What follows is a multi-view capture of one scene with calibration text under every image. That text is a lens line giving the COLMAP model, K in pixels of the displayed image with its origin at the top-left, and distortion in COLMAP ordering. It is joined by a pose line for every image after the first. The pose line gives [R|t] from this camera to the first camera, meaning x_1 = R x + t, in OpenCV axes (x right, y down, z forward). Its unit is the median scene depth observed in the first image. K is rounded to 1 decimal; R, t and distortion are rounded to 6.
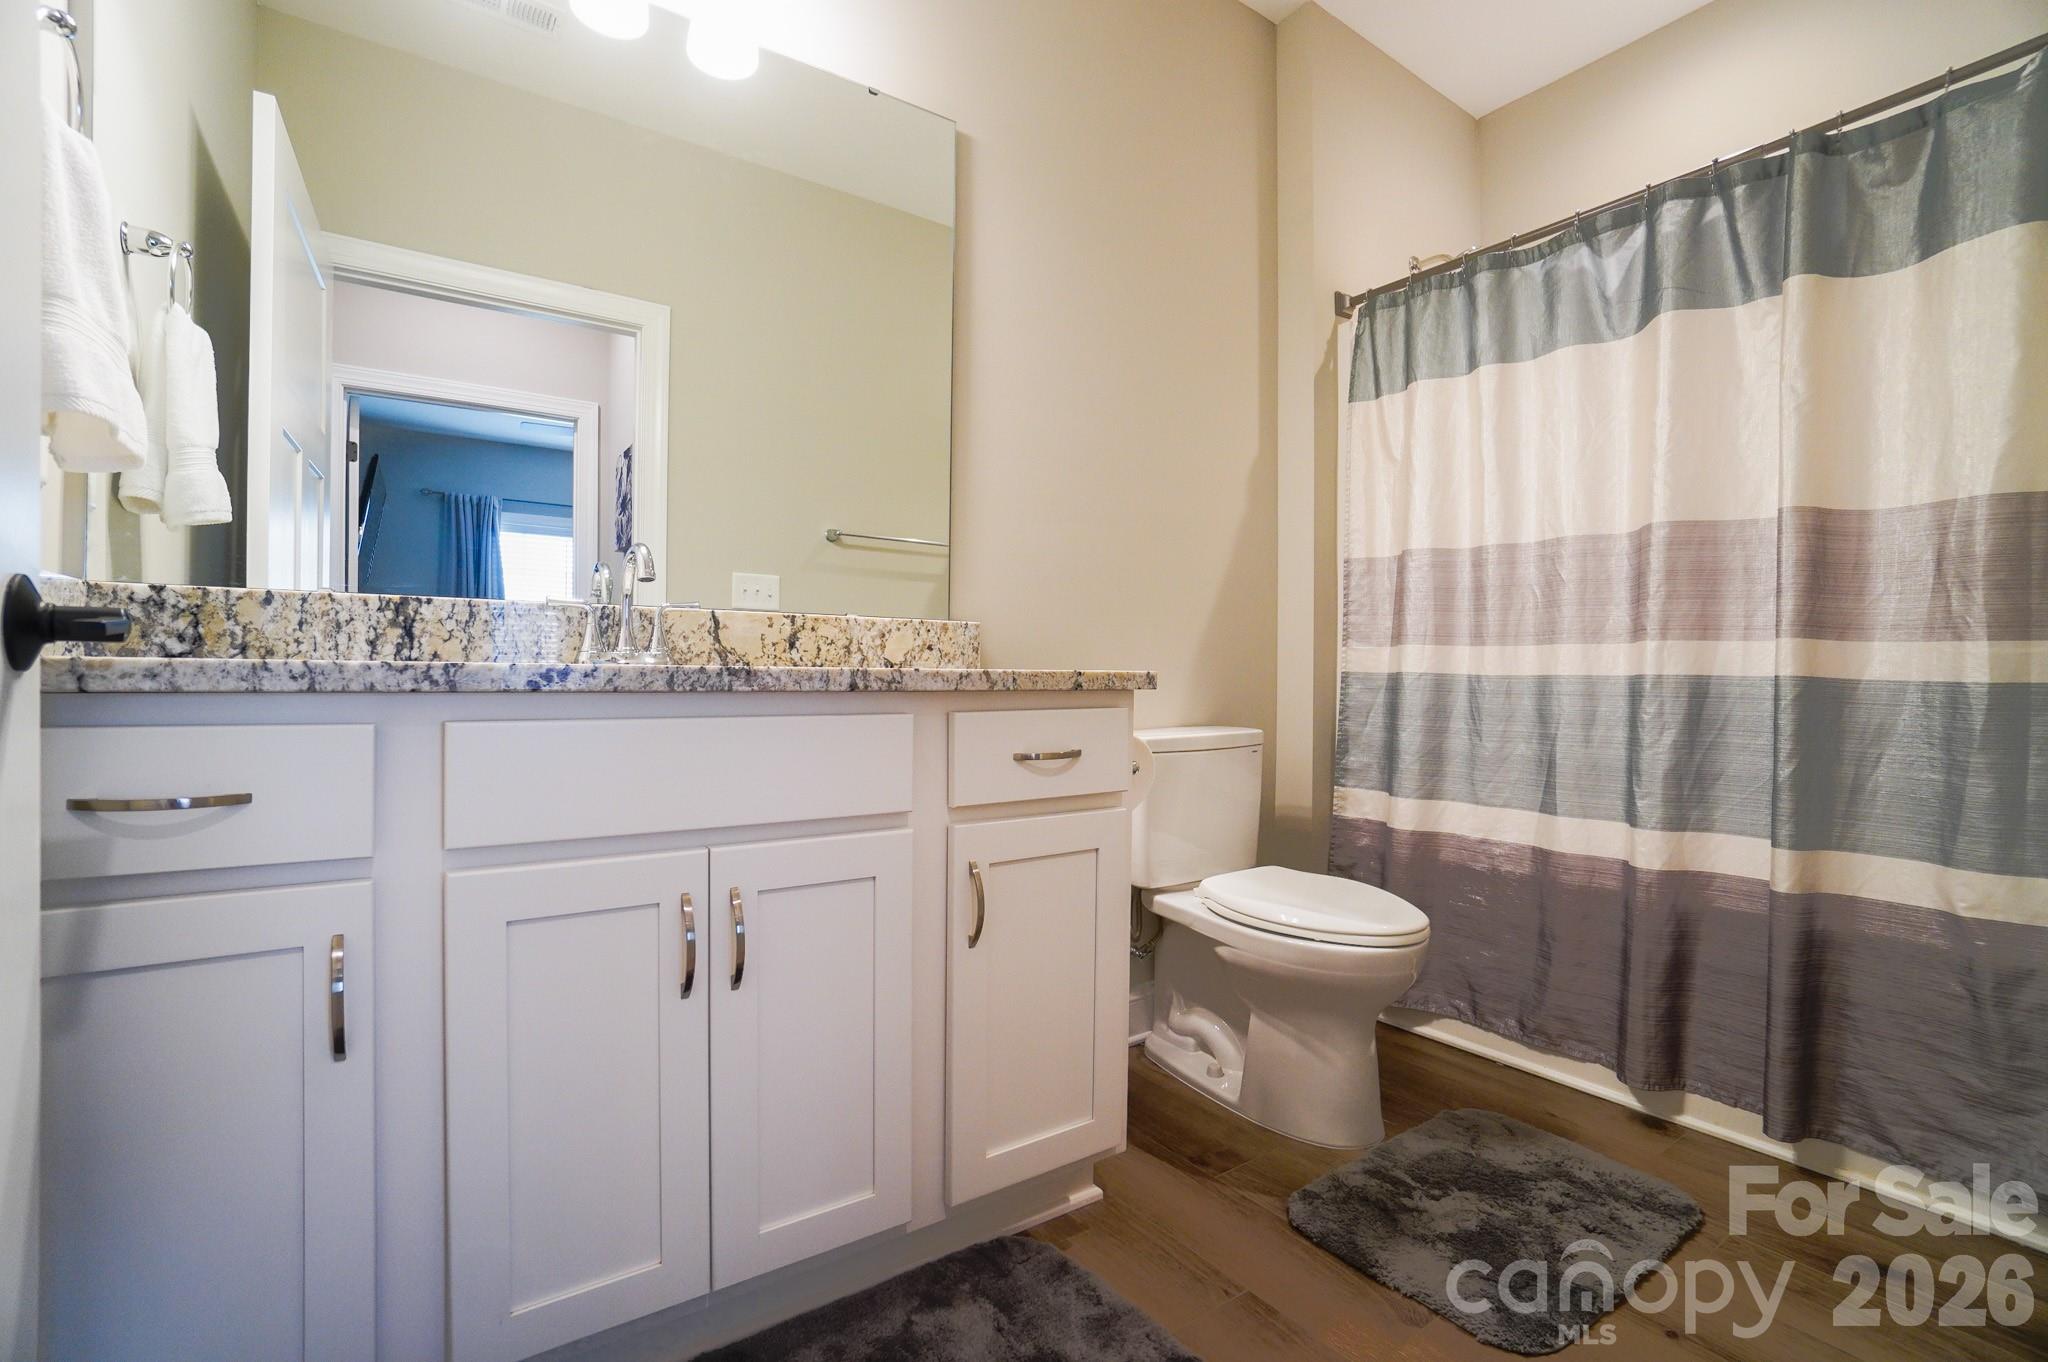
lens RADIAL K [[907.6, 0, 1010.8], [0, 907.6, 679.2], [0, 0, 1]] dist [-0.060947, 0.020237]
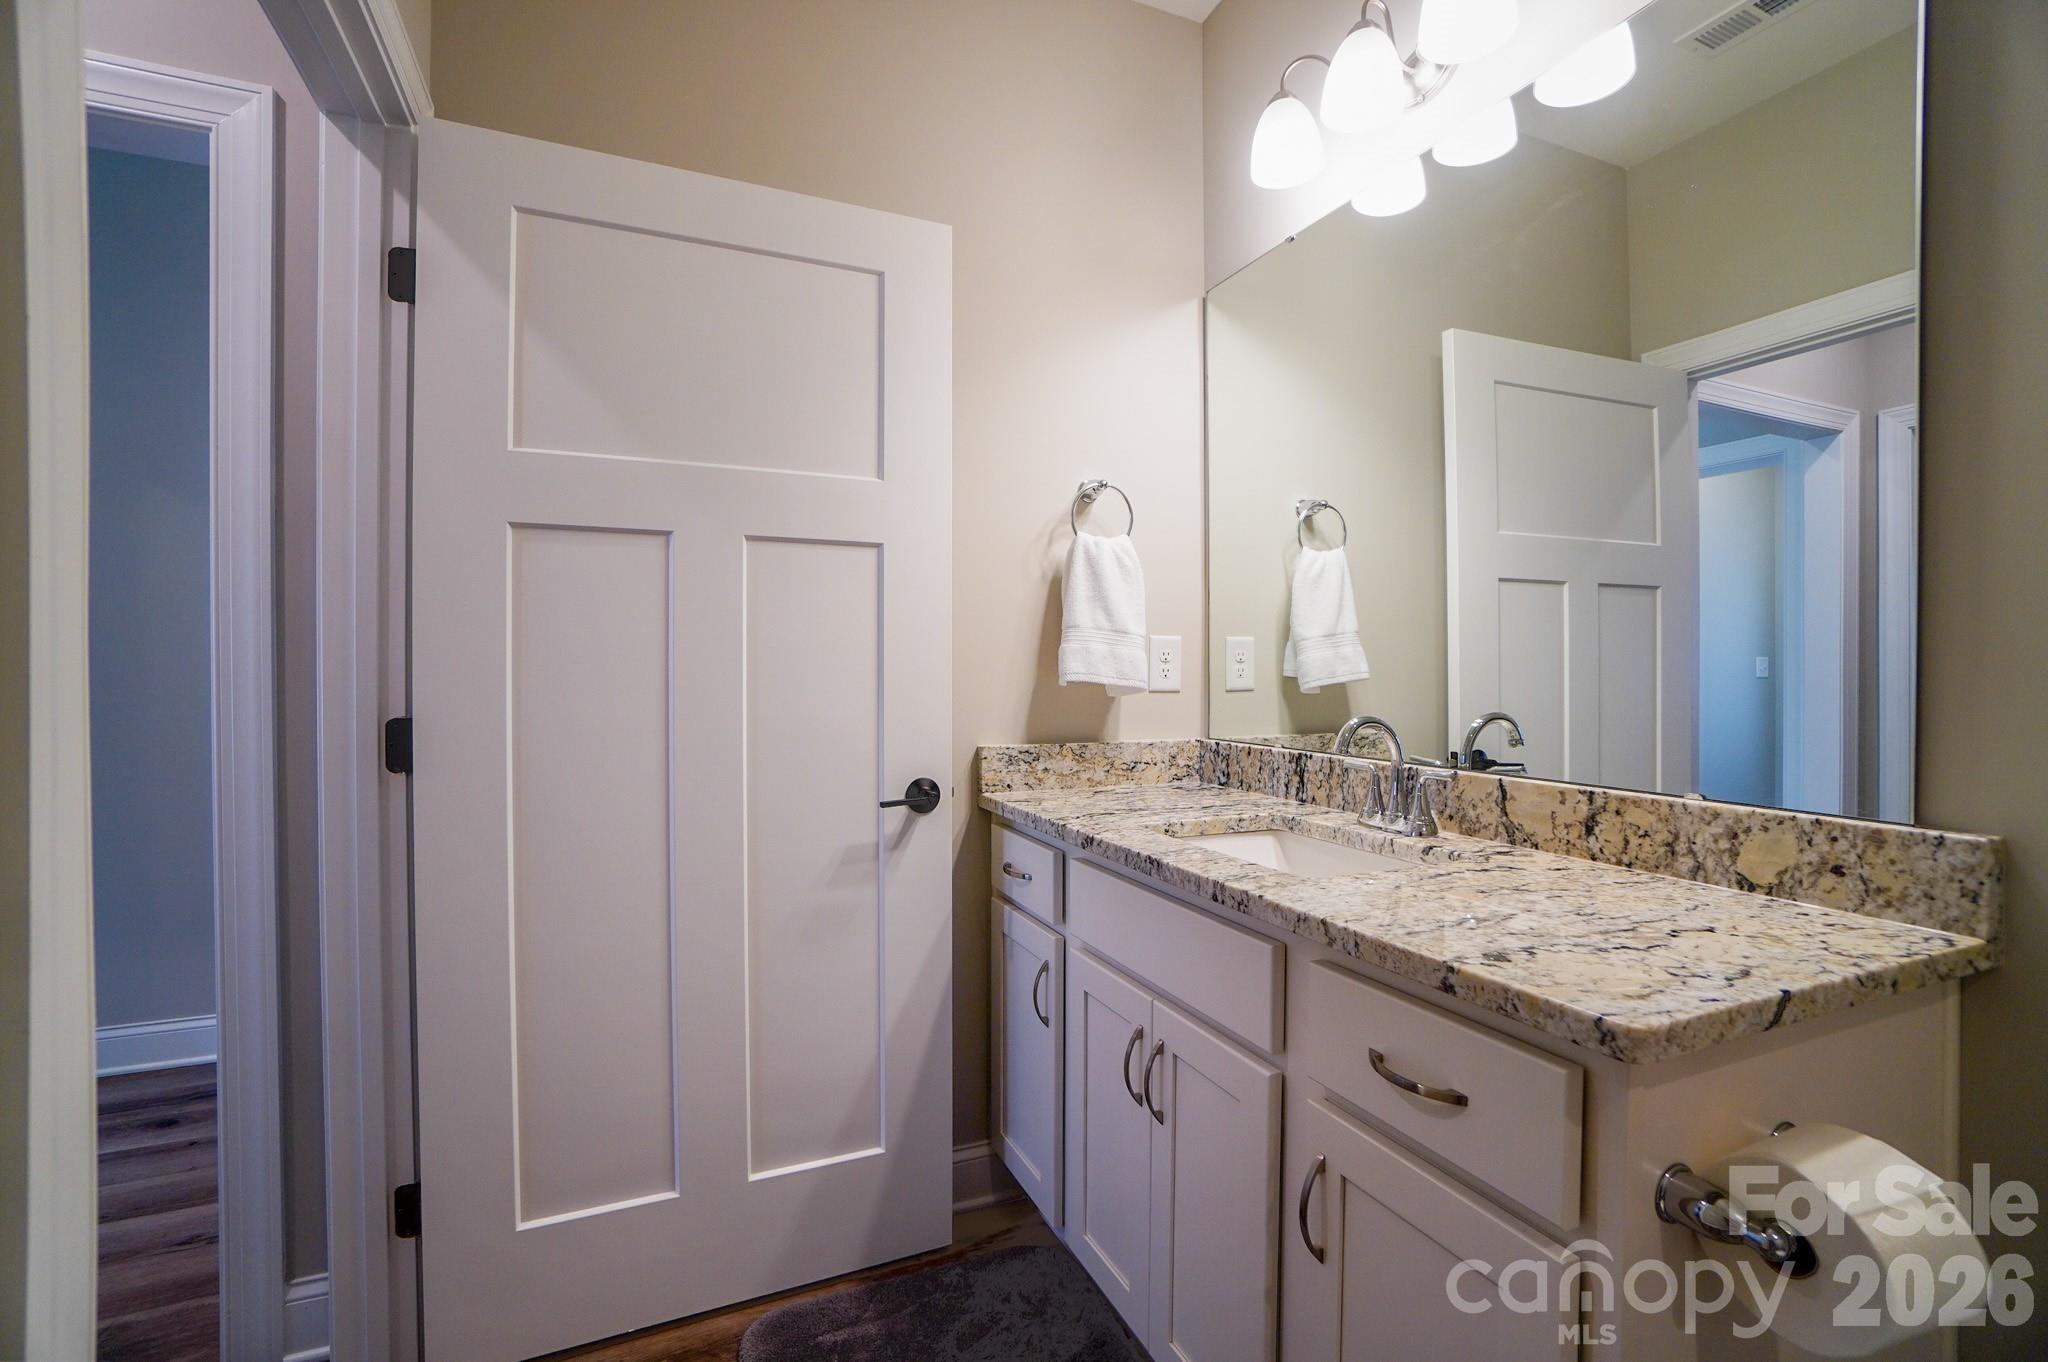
lens RADIAL K [[907.6, 0, 1016.1], [0, 907.6, 660.3], [0, 0, 1]] dist [-0.060947, 0.020237]
pose [[-0.213352, -0.018253, -0.976805, 0.594284], [-0.010631, 0.999810, -0.016361, -0.164083], [0.976917, 0.006893, -0.213506, 0.688512]]
